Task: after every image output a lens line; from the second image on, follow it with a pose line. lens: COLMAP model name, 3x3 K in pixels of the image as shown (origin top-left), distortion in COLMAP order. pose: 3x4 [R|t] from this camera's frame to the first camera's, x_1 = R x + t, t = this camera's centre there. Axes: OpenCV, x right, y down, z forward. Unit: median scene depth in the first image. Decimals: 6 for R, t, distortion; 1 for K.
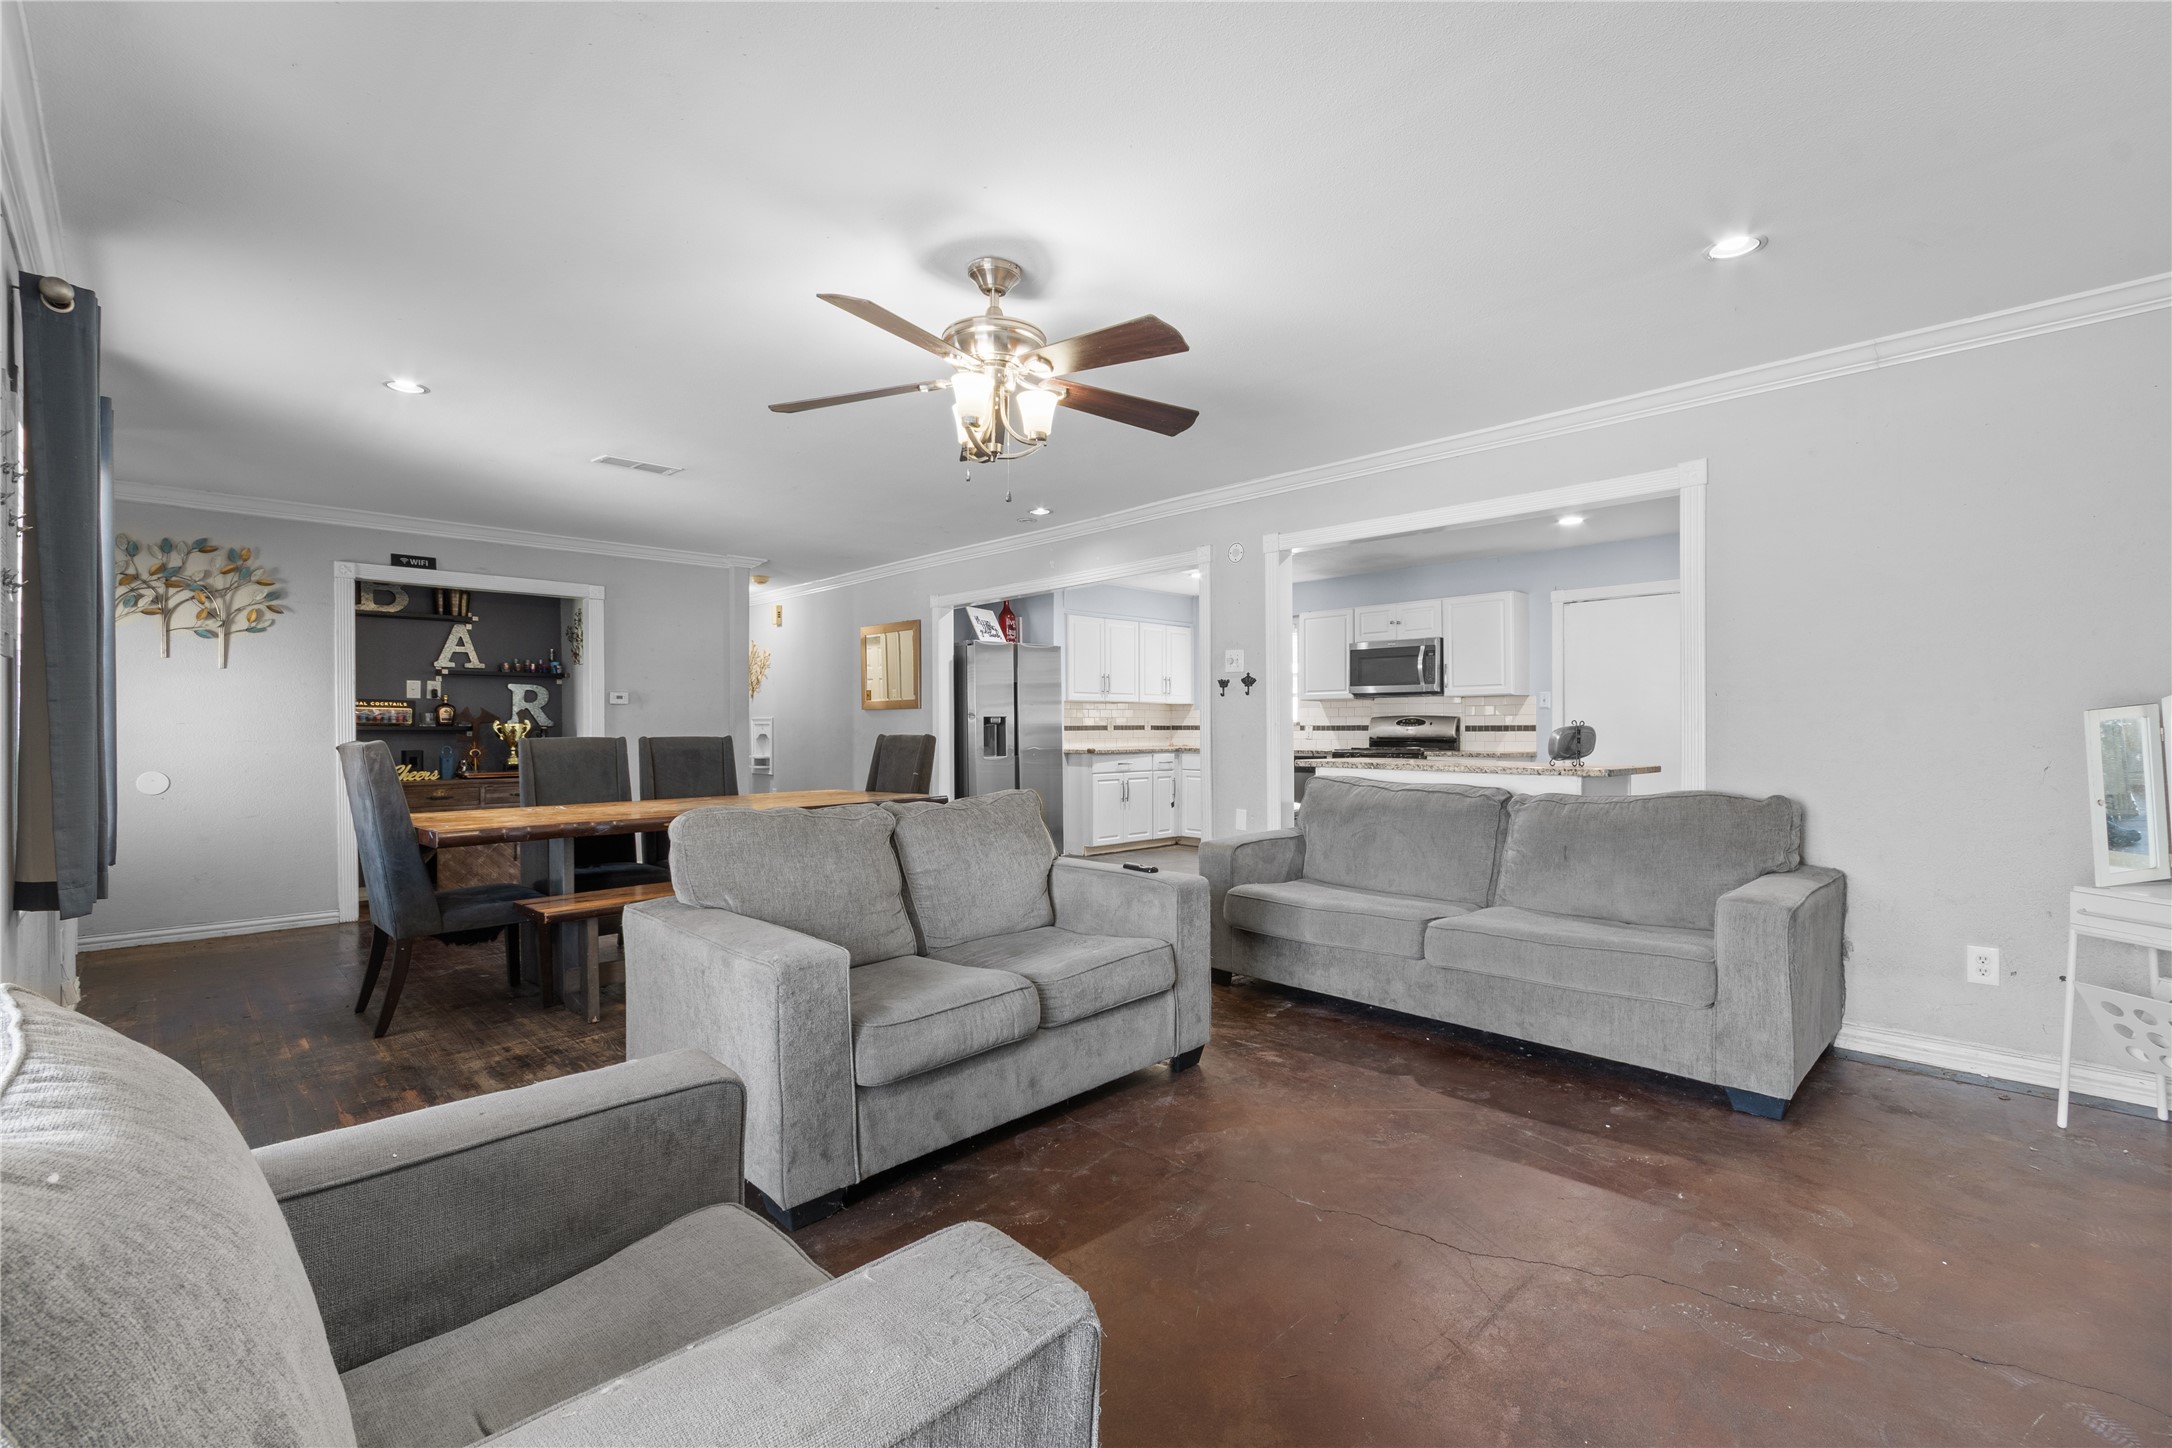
lens RADIAL K [[959.2, 0, 1084.9], [0, 959.2, 731.3], [0, 0, 1]] dist [0.012946, 0.000367]
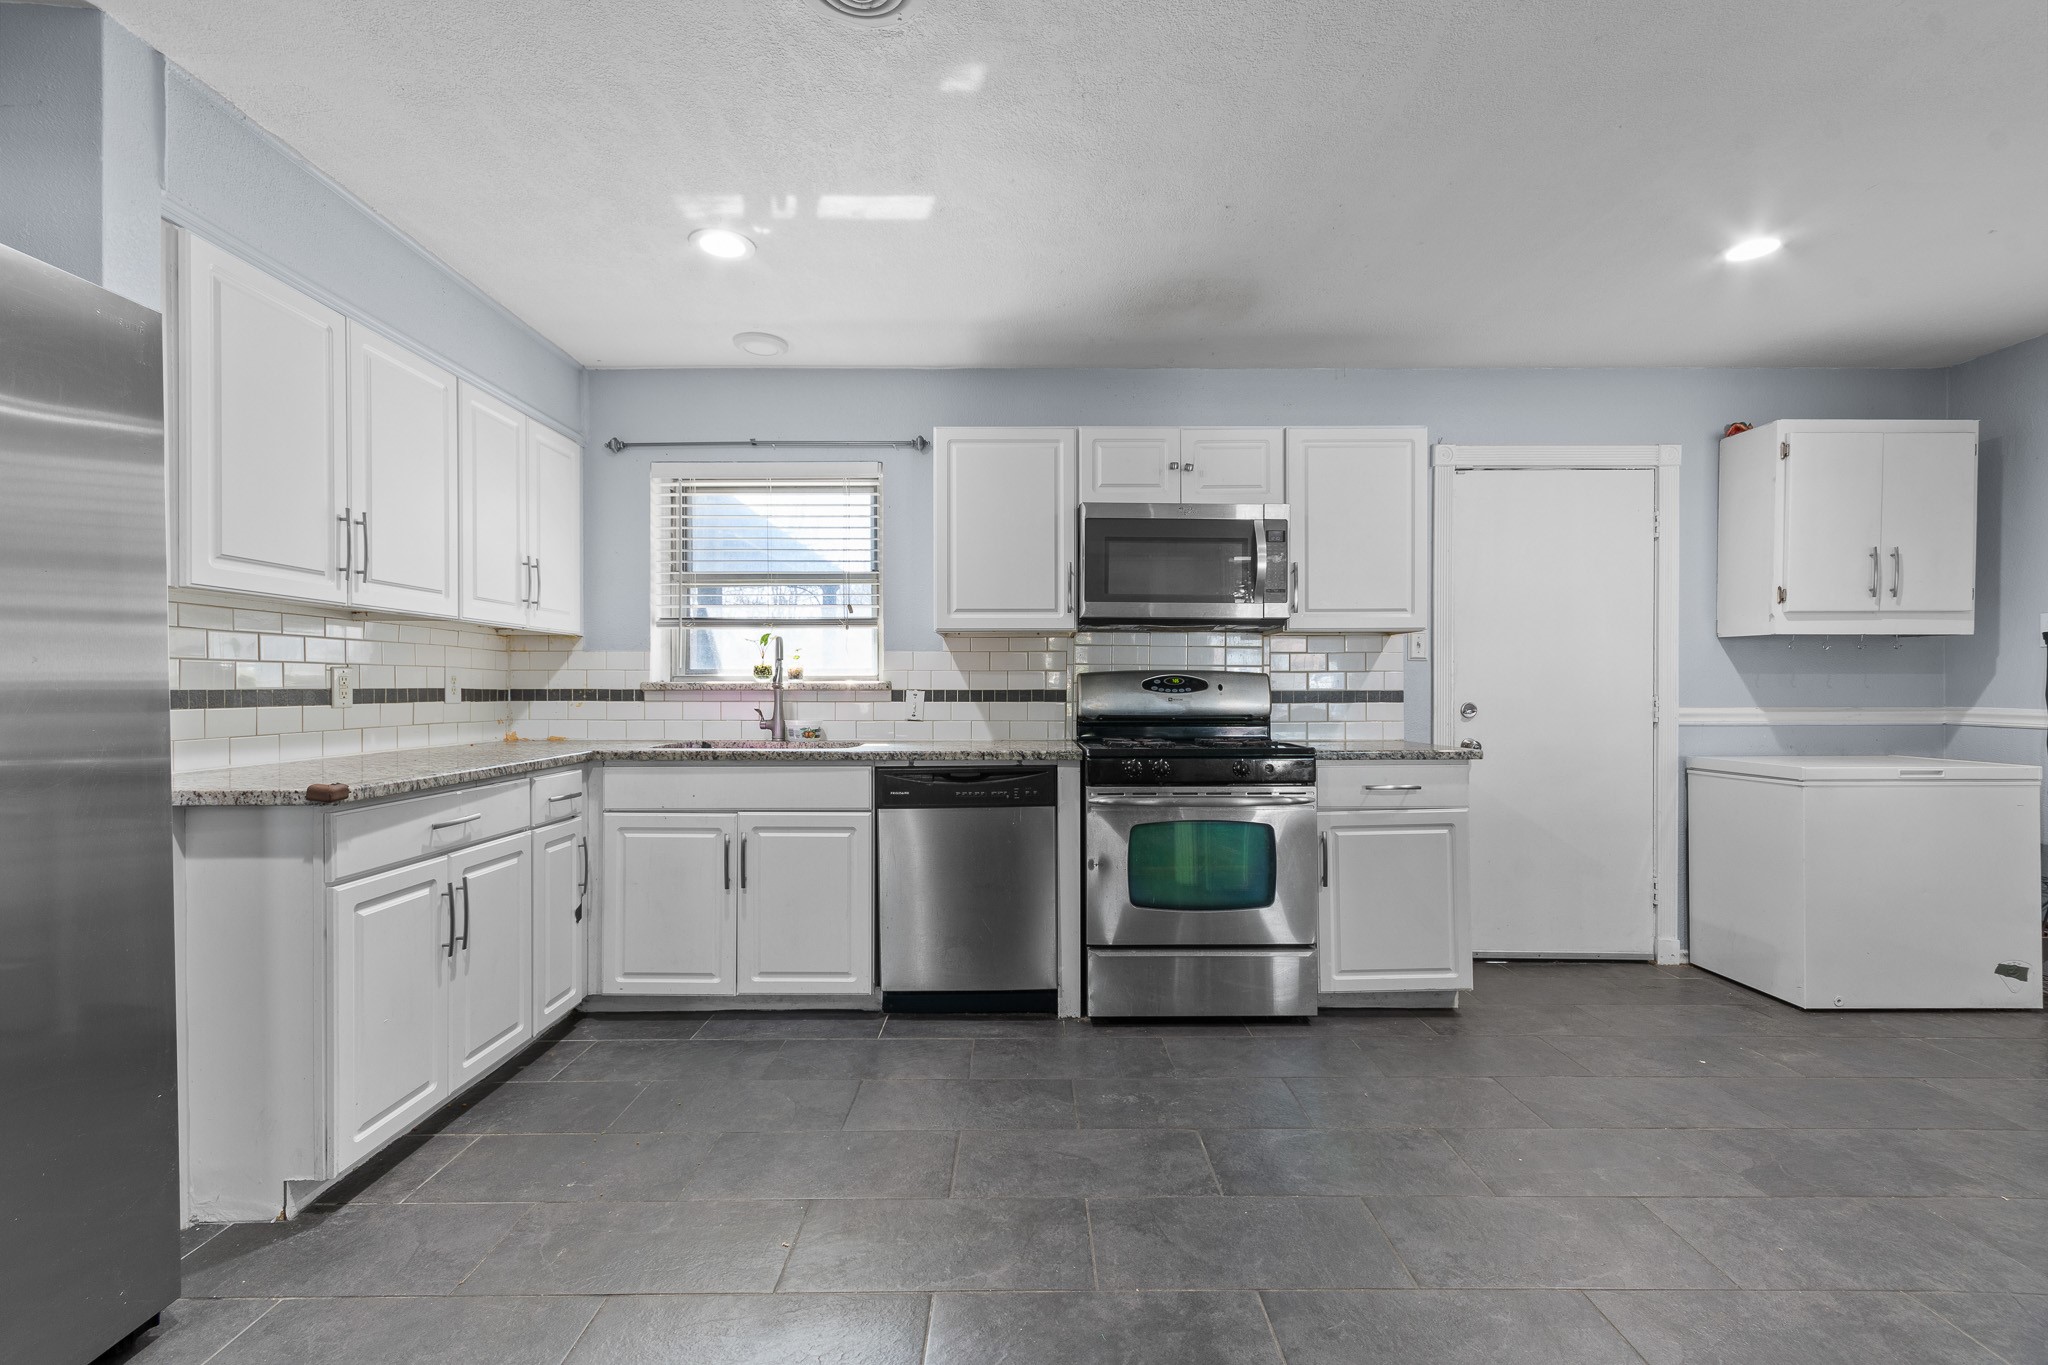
lens RADIAL K [[904.4, 0, 1023.0], [0, 904.4, 689.4], [0, 0, 1]] dist [0.012946, 0.000367]
pose [[0.694220, 0.001678, 0.719761, -0.037004], [0.001229, 0.999993, -0.003516, -0.005015], [-0.719762, 0.003326, 0.694213, 0.688789]]
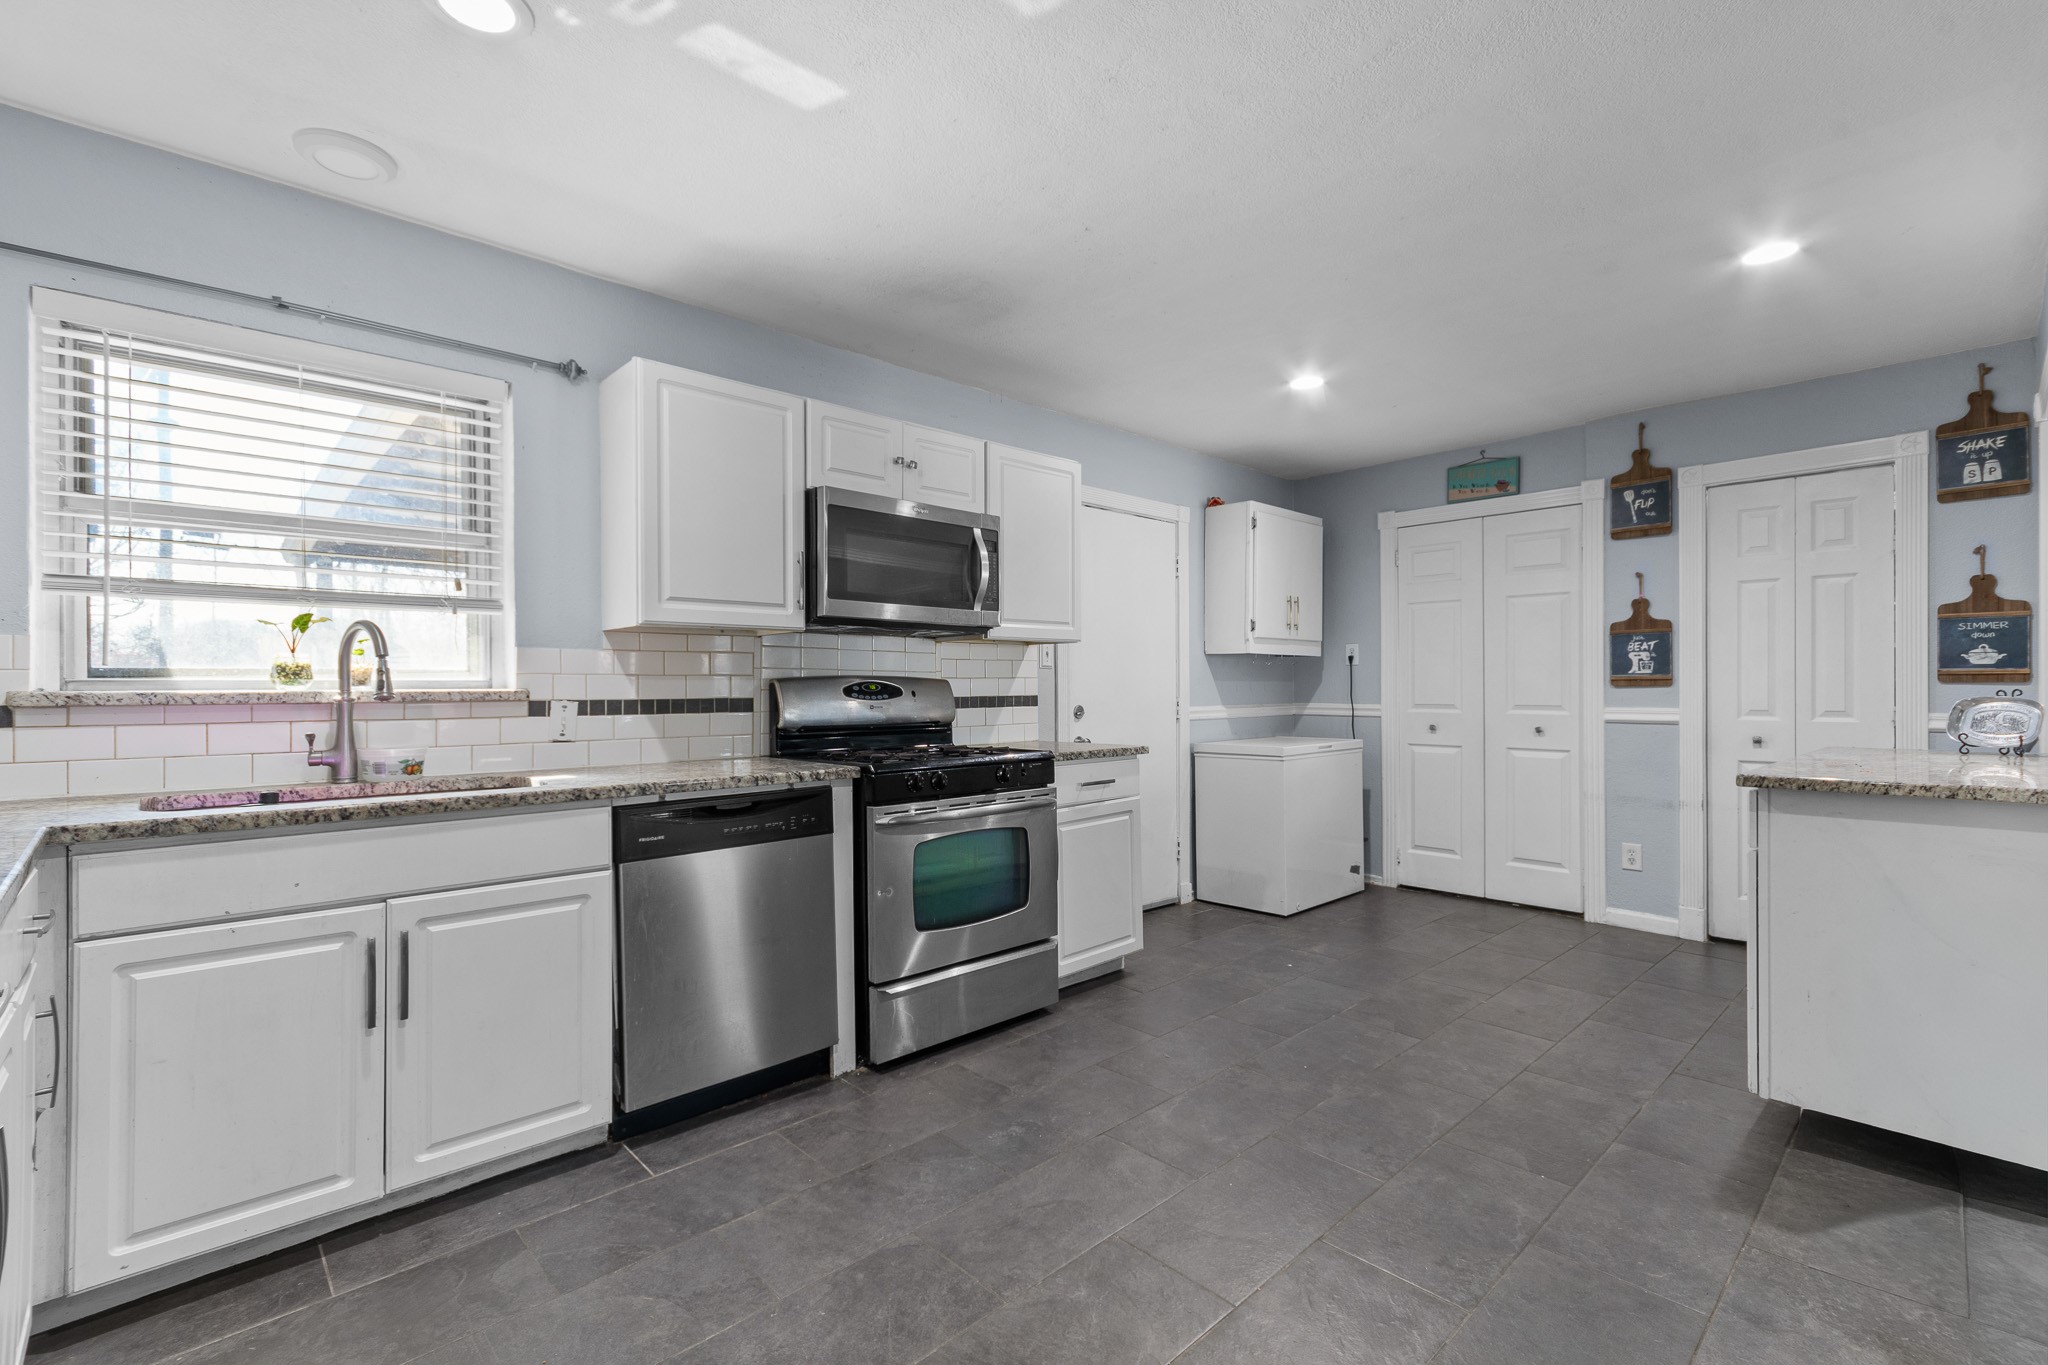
lens RADIAL K [[915.9, 0, 1024.0], [0, 915.9, 682.5], [0, 0, 1]] dist [0.017205, 0.000532]
pose [[0.014157, 0.009373, 0.999856, -0.084900], [0.008747, 0.999917, -0.009498, -0.008098], [-0.999862, 0.008880, 0.014074, 0.859704]]
